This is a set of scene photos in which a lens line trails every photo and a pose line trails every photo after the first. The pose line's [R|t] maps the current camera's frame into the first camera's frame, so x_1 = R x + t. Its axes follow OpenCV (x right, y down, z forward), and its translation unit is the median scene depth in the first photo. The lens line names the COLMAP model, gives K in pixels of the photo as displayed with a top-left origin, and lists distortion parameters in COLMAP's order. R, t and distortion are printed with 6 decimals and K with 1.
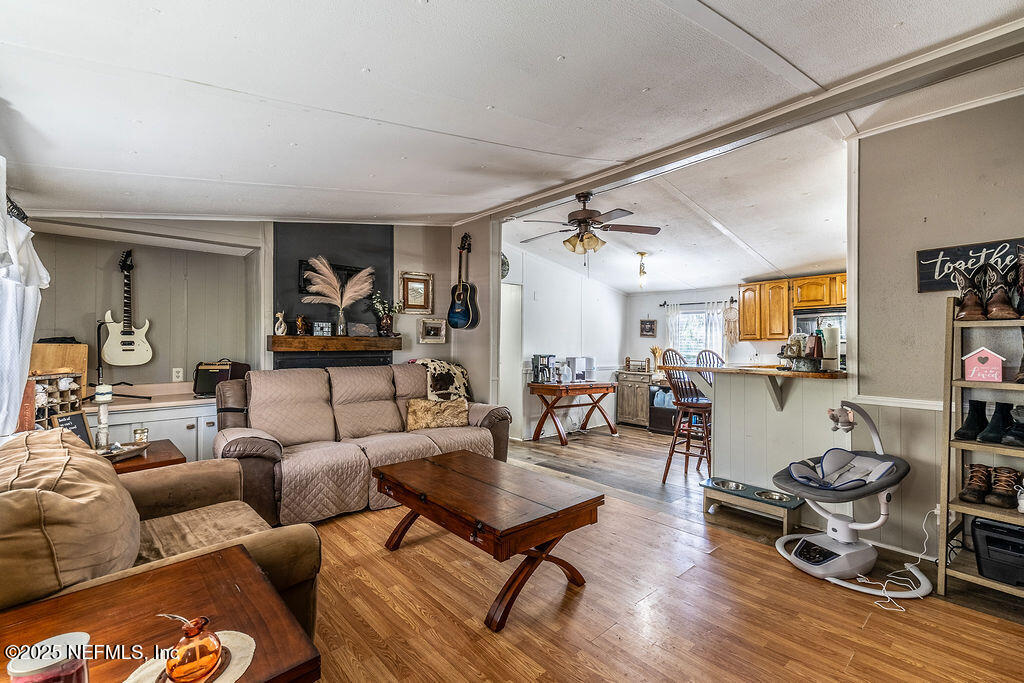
lens RADIAL K [[458.0, 0, 510.5], [0, 458.0, 341.8], [0, 0, 1]] dist [0.030048, -0.003472]
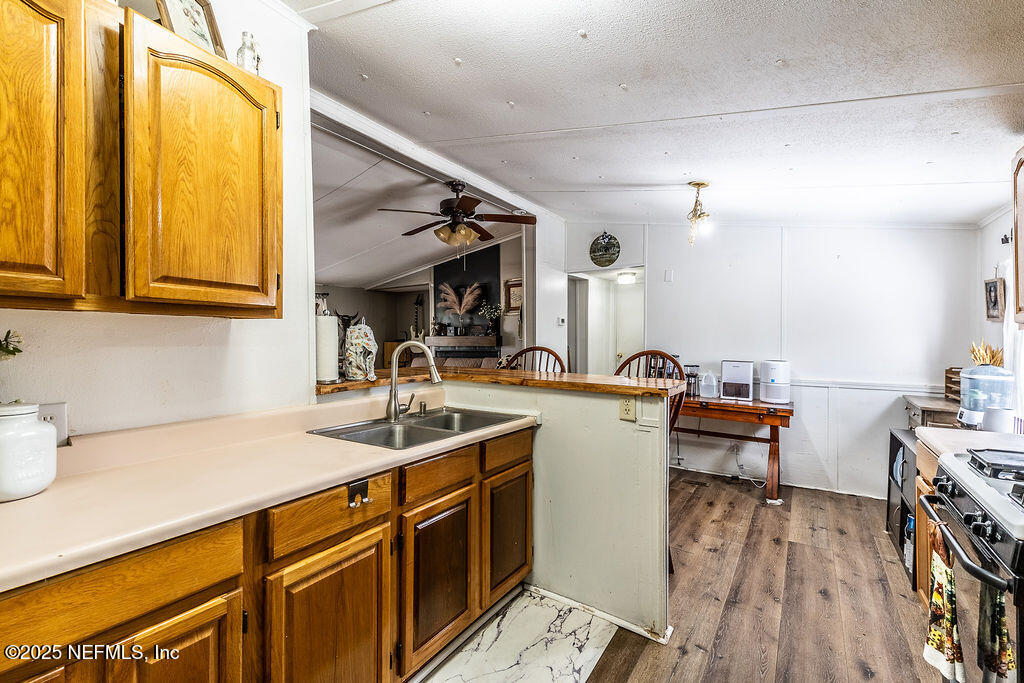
lens RADIAL K [[458.0, 0, 507.1], [0, 458.0, 341.5], [0, 0, 1]] dist [0.030048, -0.003472]
pose [[0.269219, -0.007864, -0.963047, 0.786970], [0.004631, 0.999966, -0.006871, 0.010764], [0.963068, -0.002610, 0.269246, 0.602009]]
